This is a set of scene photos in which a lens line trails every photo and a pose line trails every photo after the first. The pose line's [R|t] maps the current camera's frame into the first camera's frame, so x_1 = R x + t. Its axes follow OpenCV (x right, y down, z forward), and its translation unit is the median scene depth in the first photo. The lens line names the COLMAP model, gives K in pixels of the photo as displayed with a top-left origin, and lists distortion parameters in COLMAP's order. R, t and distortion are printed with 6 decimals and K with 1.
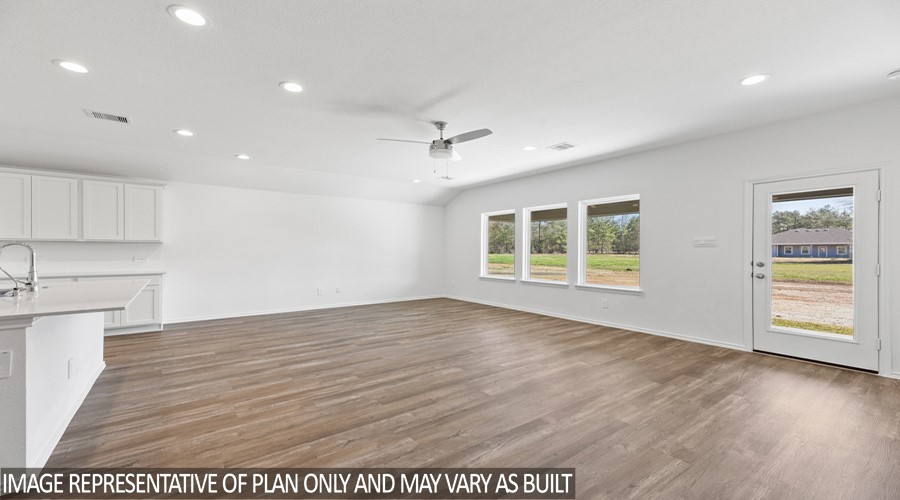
lens RADIAL K [[361.7, 0, 451.9], [0, 361.7, 251.3], [0, 0, 1]] dist [0.020533, -0.001359]
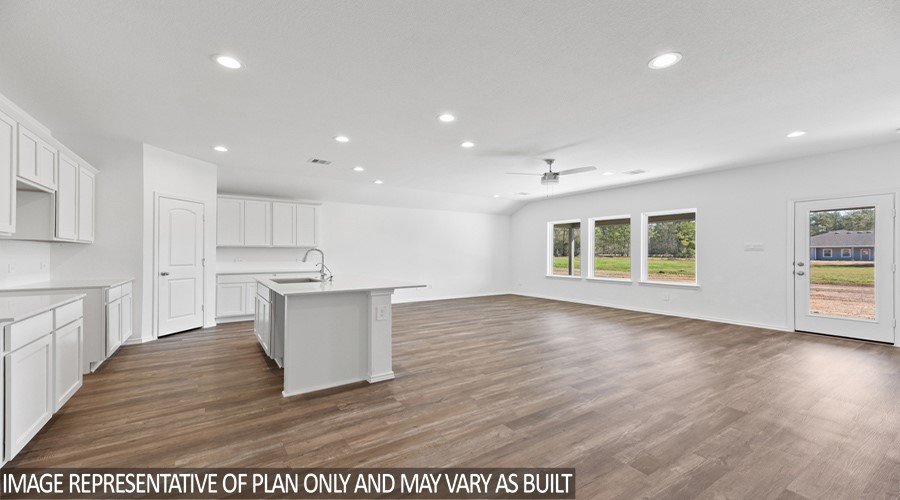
lens RADIAL K [[361.7, 0, 449.5], [0, 361.7, 253.7], [0, 0, 1]] dist [0.020533, -0.001359]
pose [[0.998382, -0.000837, -0.056851, -0.309664], [0.000724, 0.999998, -0.002010, 0.000254], [0.056853, 0.001965, 0.998381, -0.353429]]
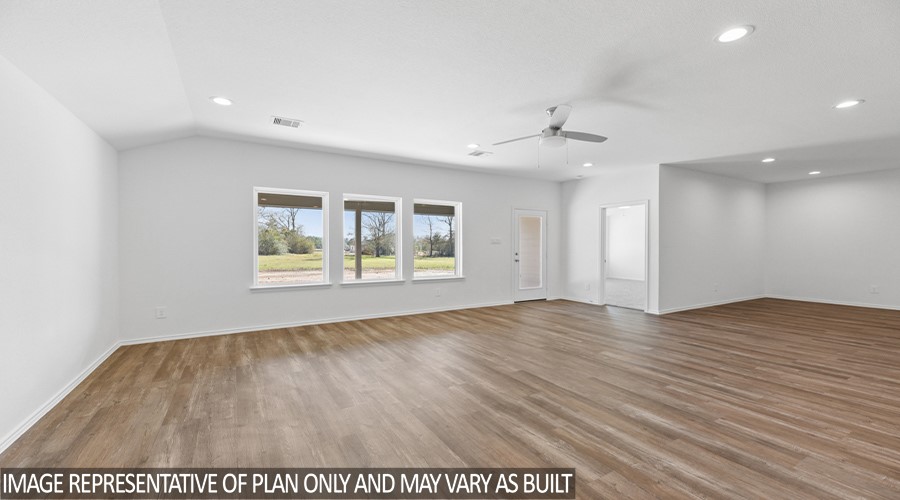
lens RADIAL K [[361.7, 0, 446.9], [0, 361.7, 248.0], [0, 0, 1]] dist [0.020533, -0.001359]
pose [[0.110455, -0.006323, 0.993861, -0.935582], [0.001167, 0.999980, 0.006232, -0.004576], [-0.993880, 0.000471, 0.110460, 1.102144]]
